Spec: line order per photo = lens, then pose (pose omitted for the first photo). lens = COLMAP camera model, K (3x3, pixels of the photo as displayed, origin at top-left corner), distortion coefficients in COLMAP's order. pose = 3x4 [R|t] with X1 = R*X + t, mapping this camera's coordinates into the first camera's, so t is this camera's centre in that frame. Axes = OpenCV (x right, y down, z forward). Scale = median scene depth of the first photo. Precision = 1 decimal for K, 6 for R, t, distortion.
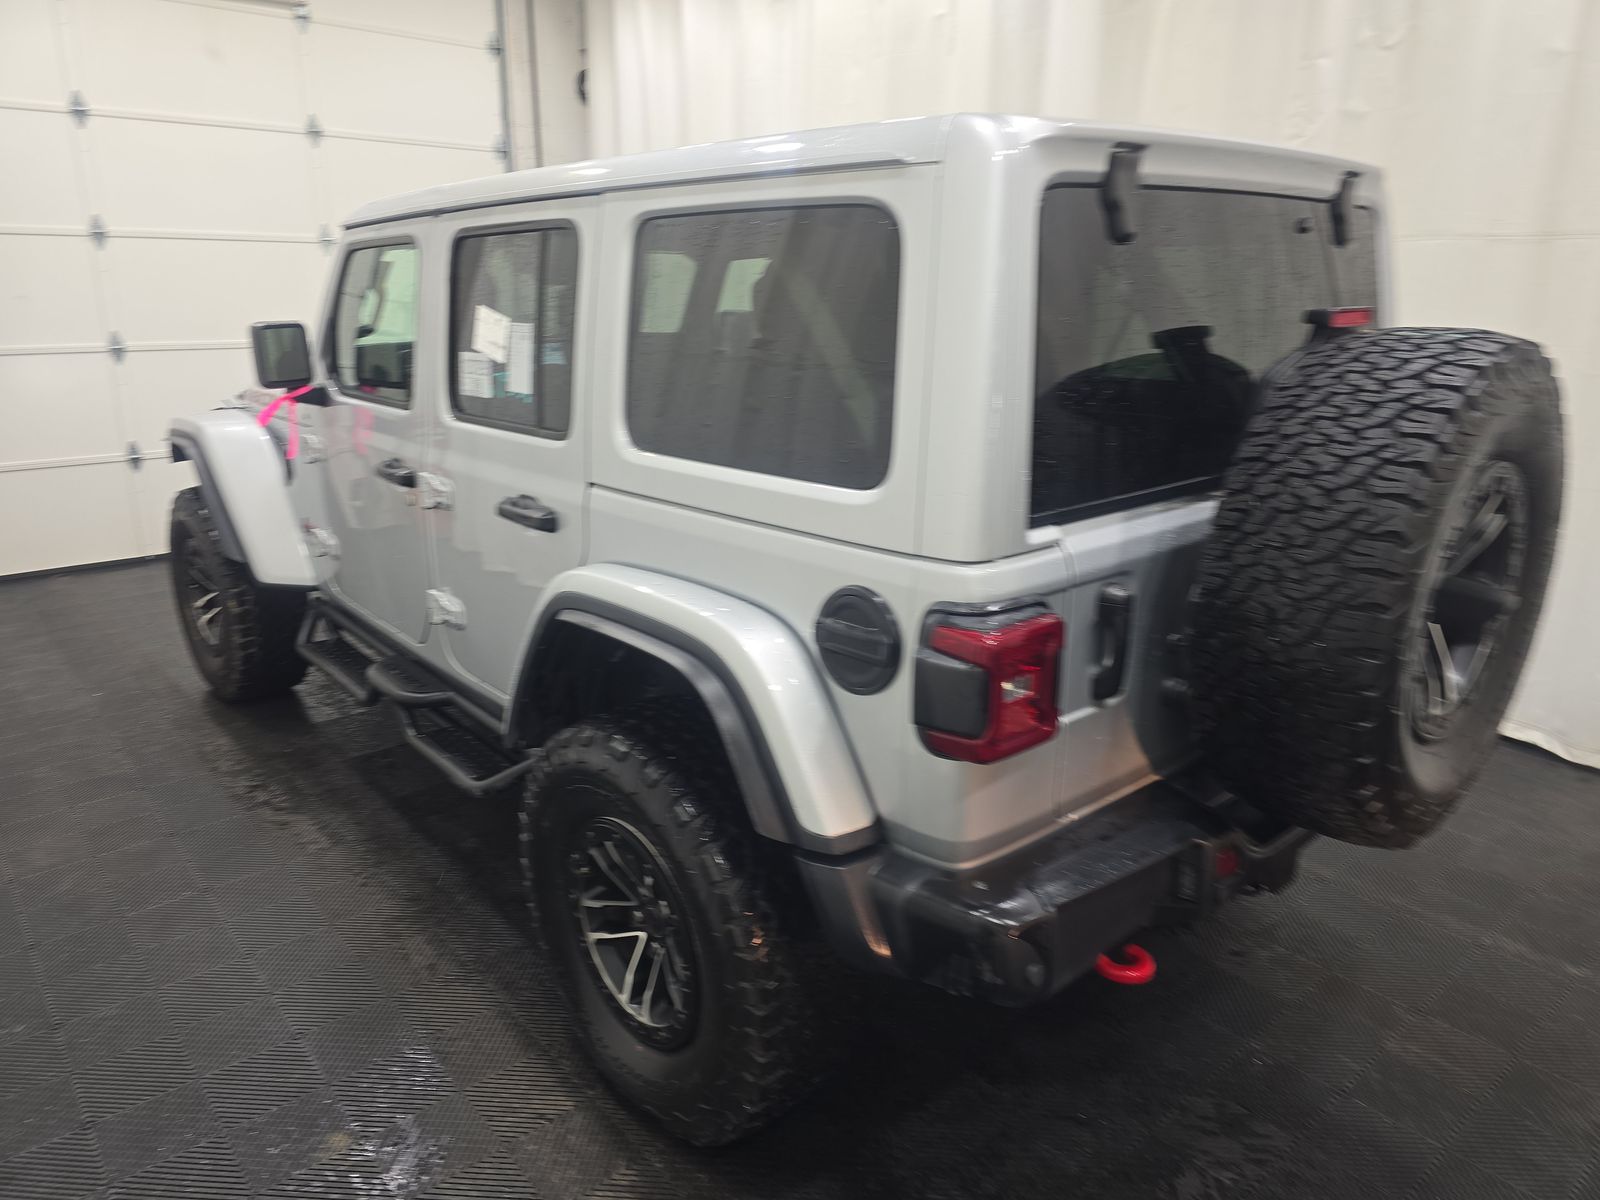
lens RADIAL K [[1038.6, 0, 802.0], [0, 1038.6, 607.2], [0, 0, 1]] dist [0.051372, -0.030773]
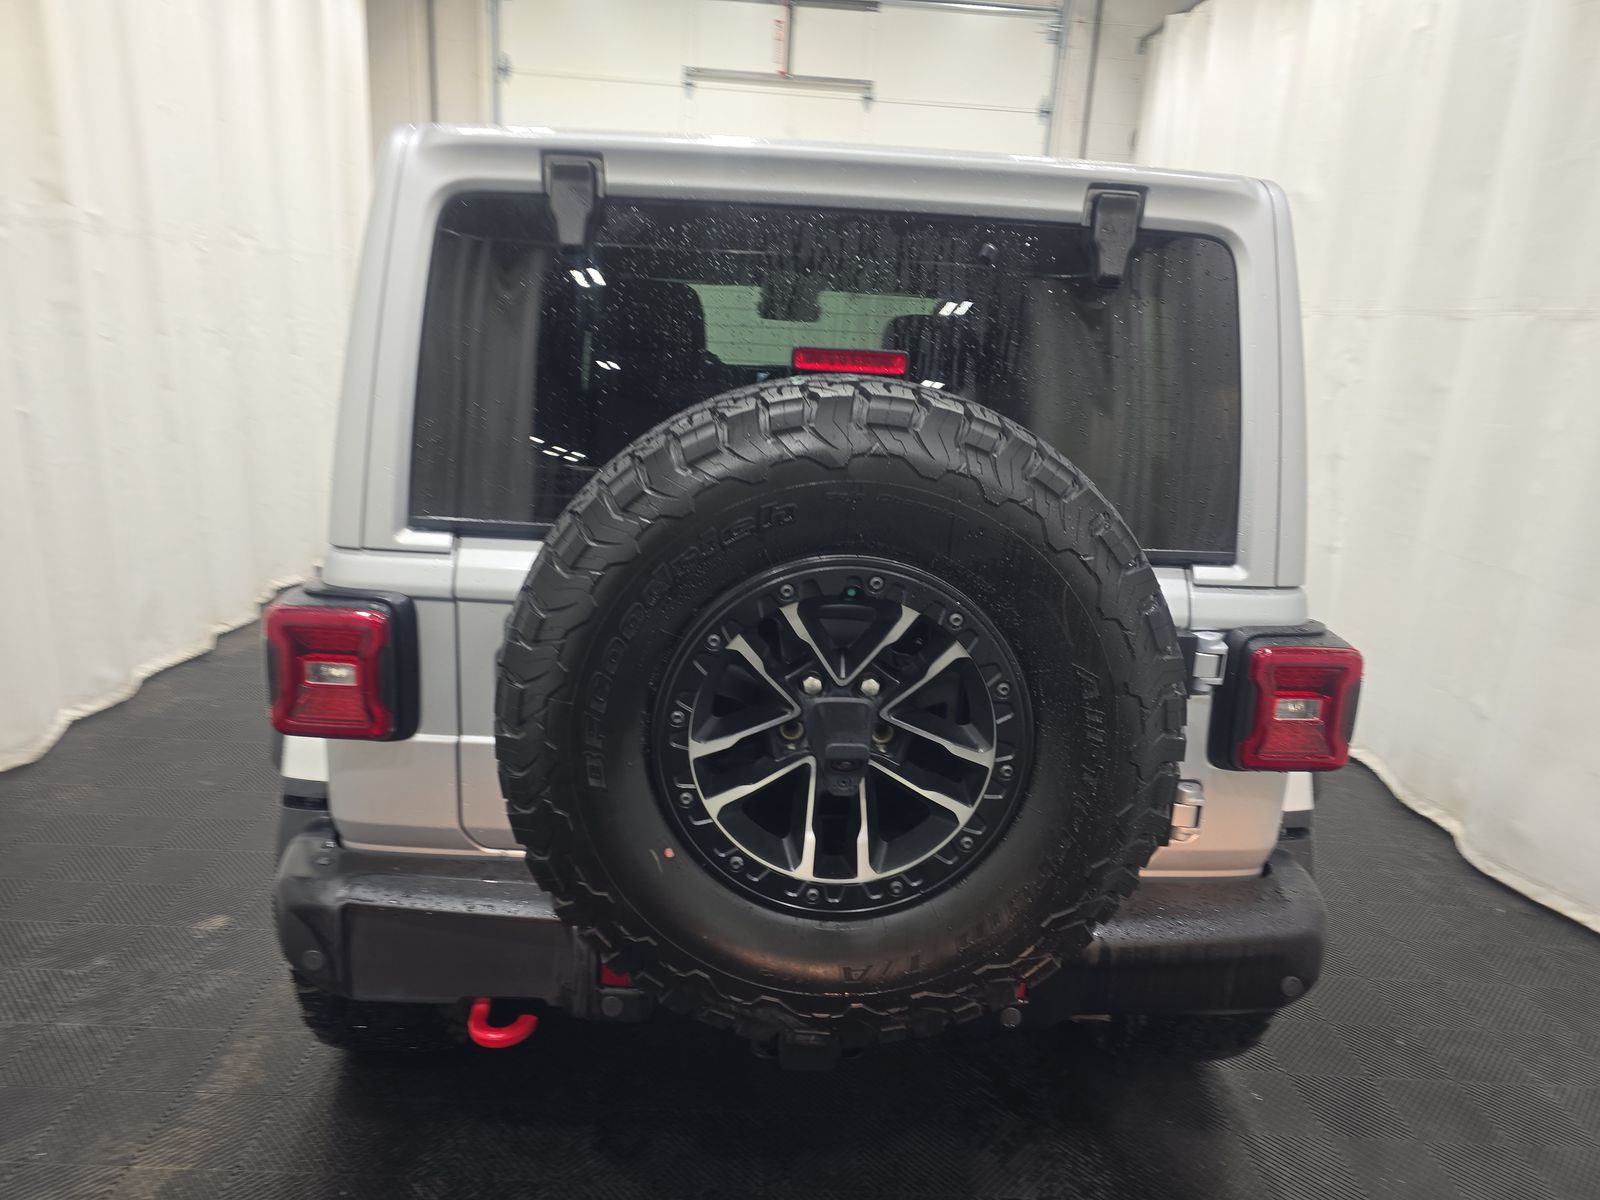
lens RADIAL K [[1038.6, 0, 802.0], [0, 1038.6, 607.2], [0, 0, 1]] dist [0.051372, -0.030773]
pose [[0.793557, 0.203767, -0.573364, 1.023219], [-0.234182, 0.971959, 0.021306, -0.103993], [0.561628, 0.117364, 0.819024, 0.365718]]
